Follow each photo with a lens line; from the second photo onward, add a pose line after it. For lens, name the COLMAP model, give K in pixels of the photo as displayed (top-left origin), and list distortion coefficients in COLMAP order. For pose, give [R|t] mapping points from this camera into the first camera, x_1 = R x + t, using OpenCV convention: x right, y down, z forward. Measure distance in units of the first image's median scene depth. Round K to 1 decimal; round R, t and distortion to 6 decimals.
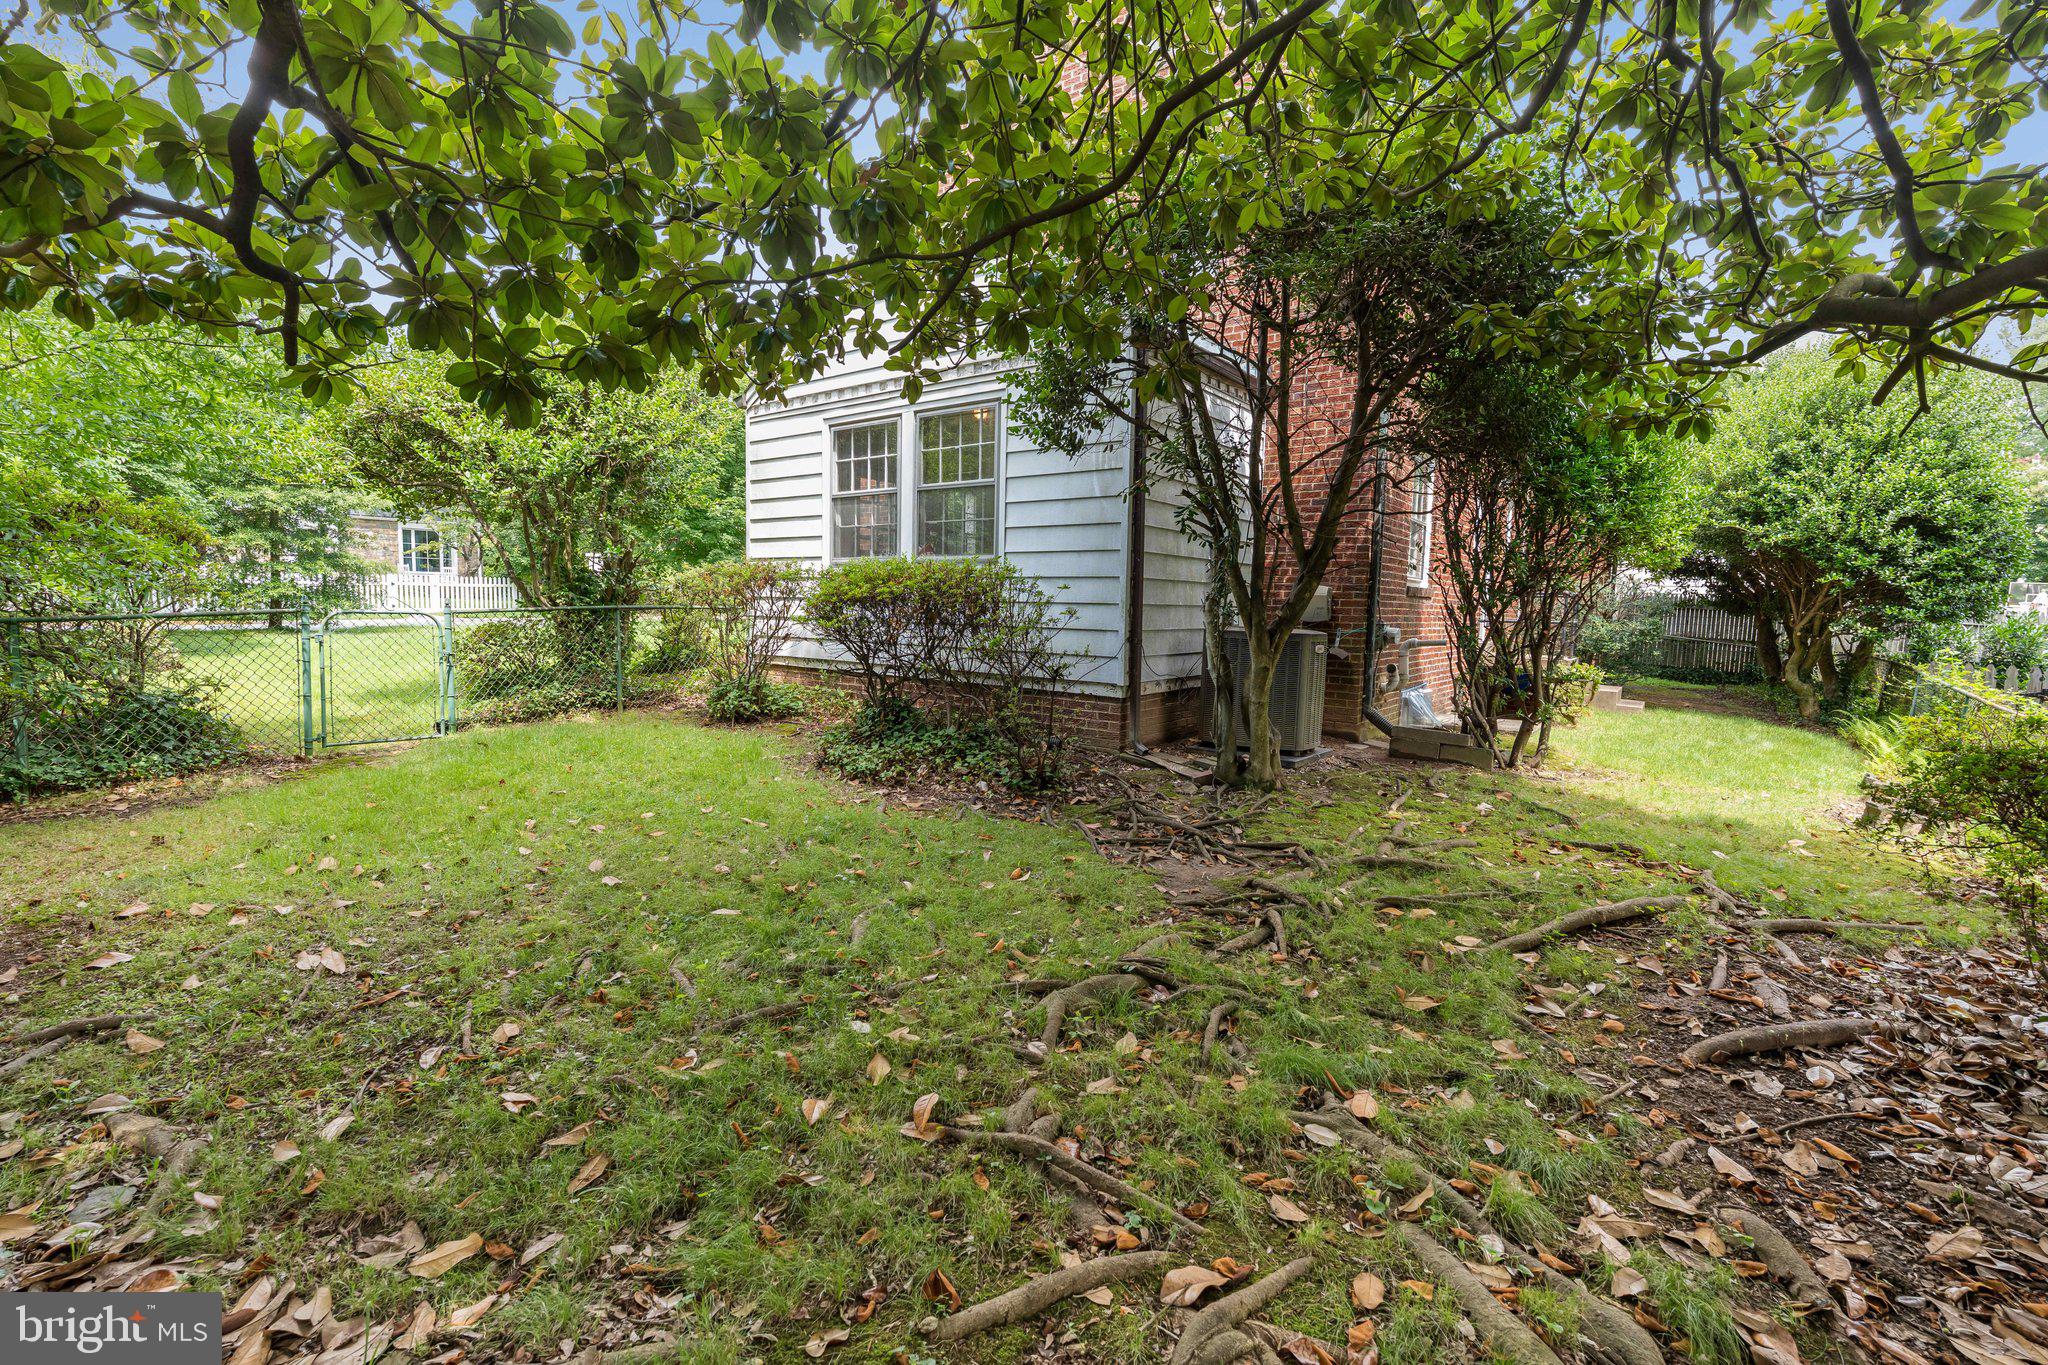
lens RADIAL K [[891.6, 0, 1019.0], [0, 891.6, 680.1], [0, 0, 1]] dist [-0.000758, 0.000043]
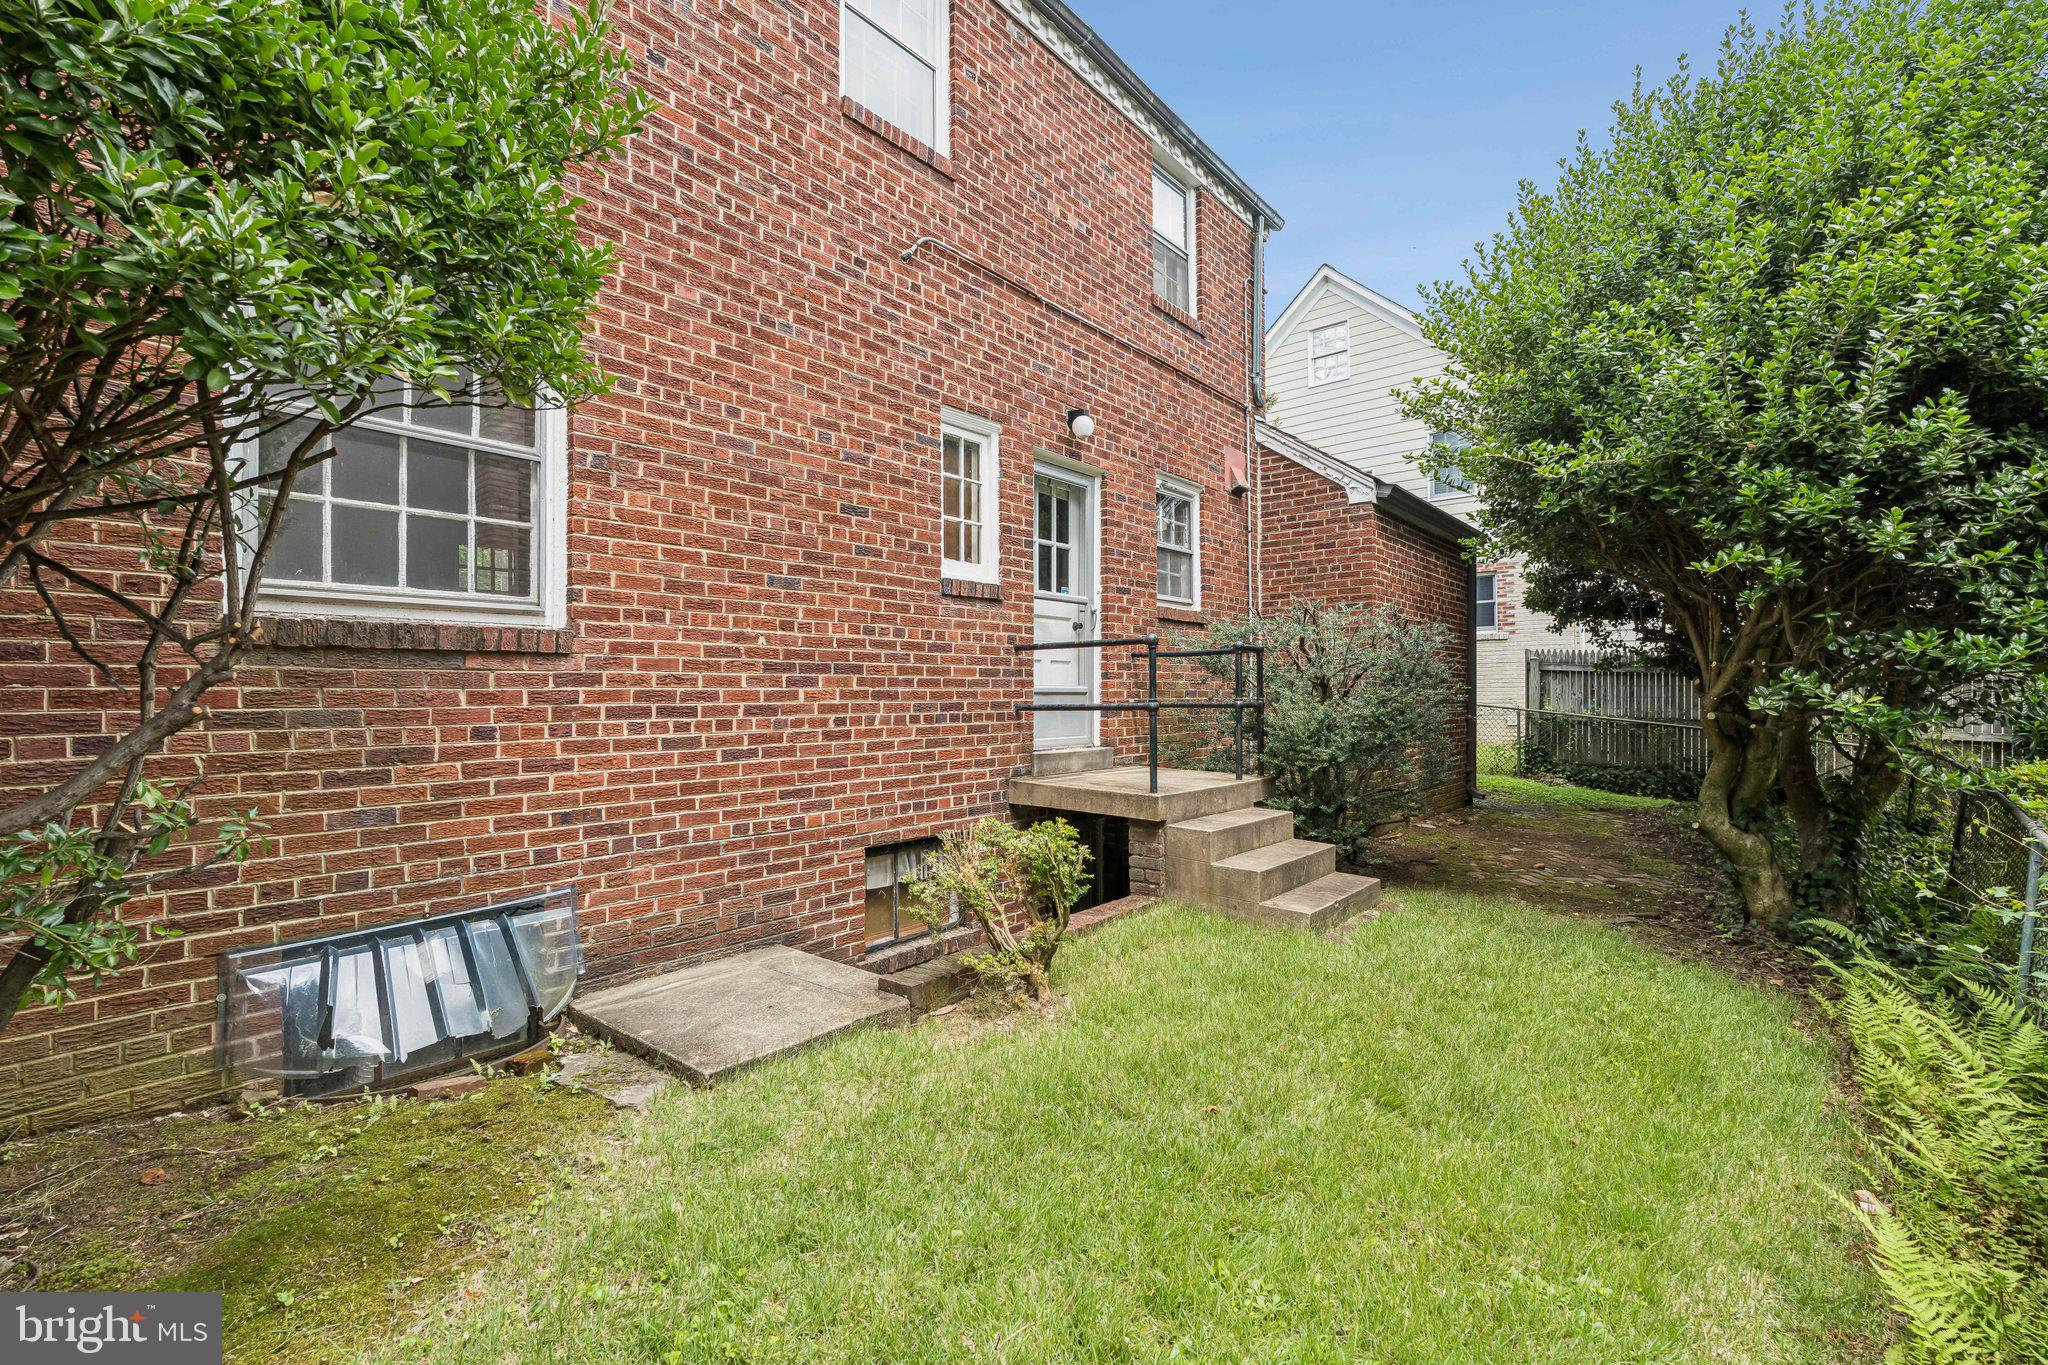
lens RADIAL K [[891.6, 0, 1028.5], [0, 891.6, 685.6], [0, 0, 1]] dist [-0.000758, 0.000043]
pose [[0.998051, -0.030793, -0.054279, 0.661739], [0.025366, 0.994866, -0.097967, -0.038299], [0.057017, 0.096399, 0.993708, 0.649269]]
